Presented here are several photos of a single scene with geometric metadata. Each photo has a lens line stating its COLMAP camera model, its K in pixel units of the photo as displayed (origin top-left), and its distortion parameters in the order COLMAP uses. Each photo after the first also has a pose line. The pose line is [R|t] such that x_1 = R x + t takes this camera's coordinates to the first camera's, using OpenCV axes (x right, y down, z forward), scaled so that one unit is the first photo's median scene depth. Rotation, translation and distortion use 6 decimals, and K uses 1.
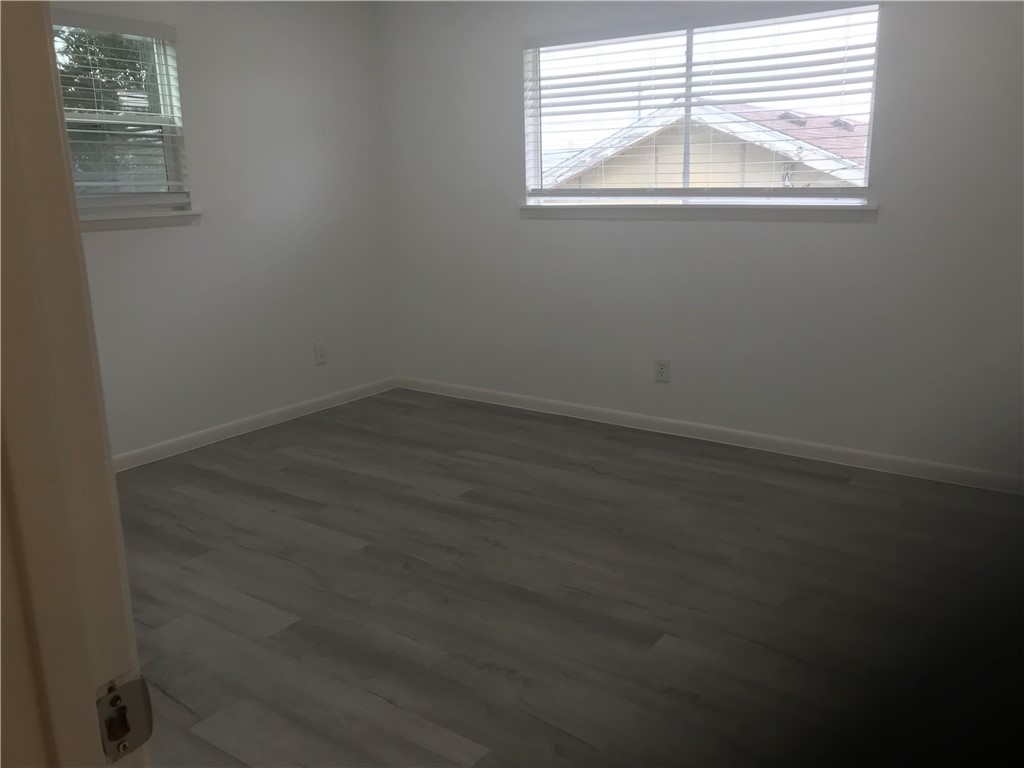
lens RADIAL K [[841.1, 0, 513.8], [0, 841.1, 379.4], [0, 0, 1]] dist [0.100276, -0.156167]
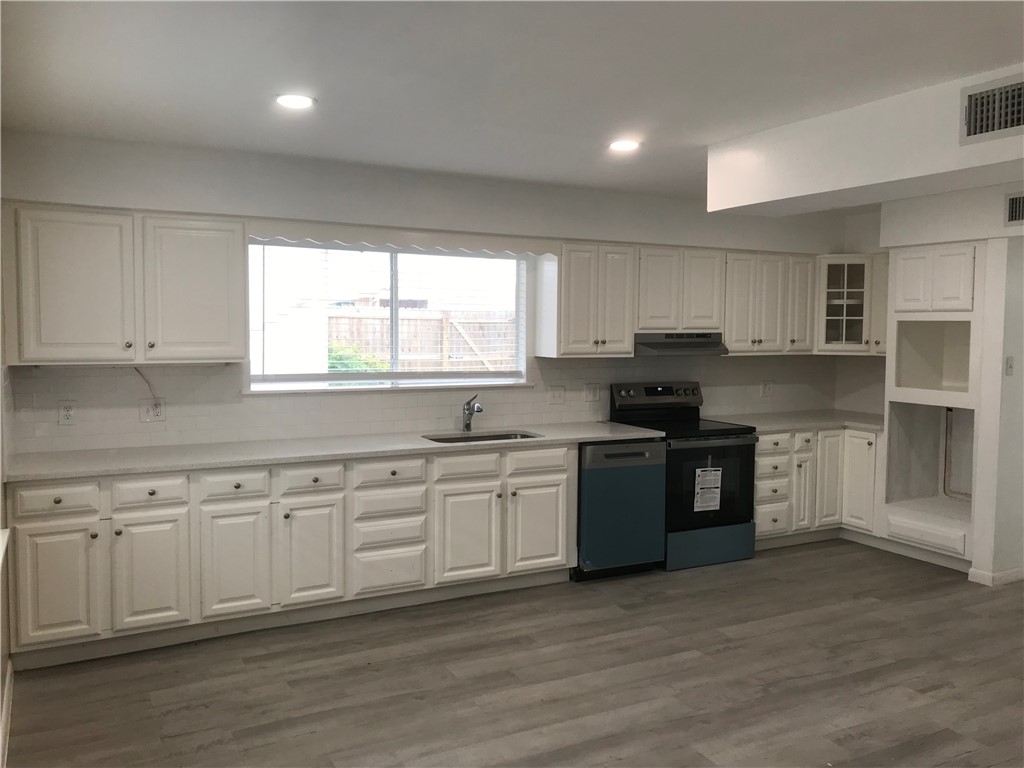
lens RADIAL K [[843.9, 0, 514.7], [0, 843.9, 374.4], [0, 0, 1]] dist [0.017707, -0.008558]
pose [[0.453606, -0.031992, 0.890628, -0.796304], [0.191223, 0.979574, -0.062205, -0.114143], [-0.870446, 0.198525, 0.450458, 0.303340]]
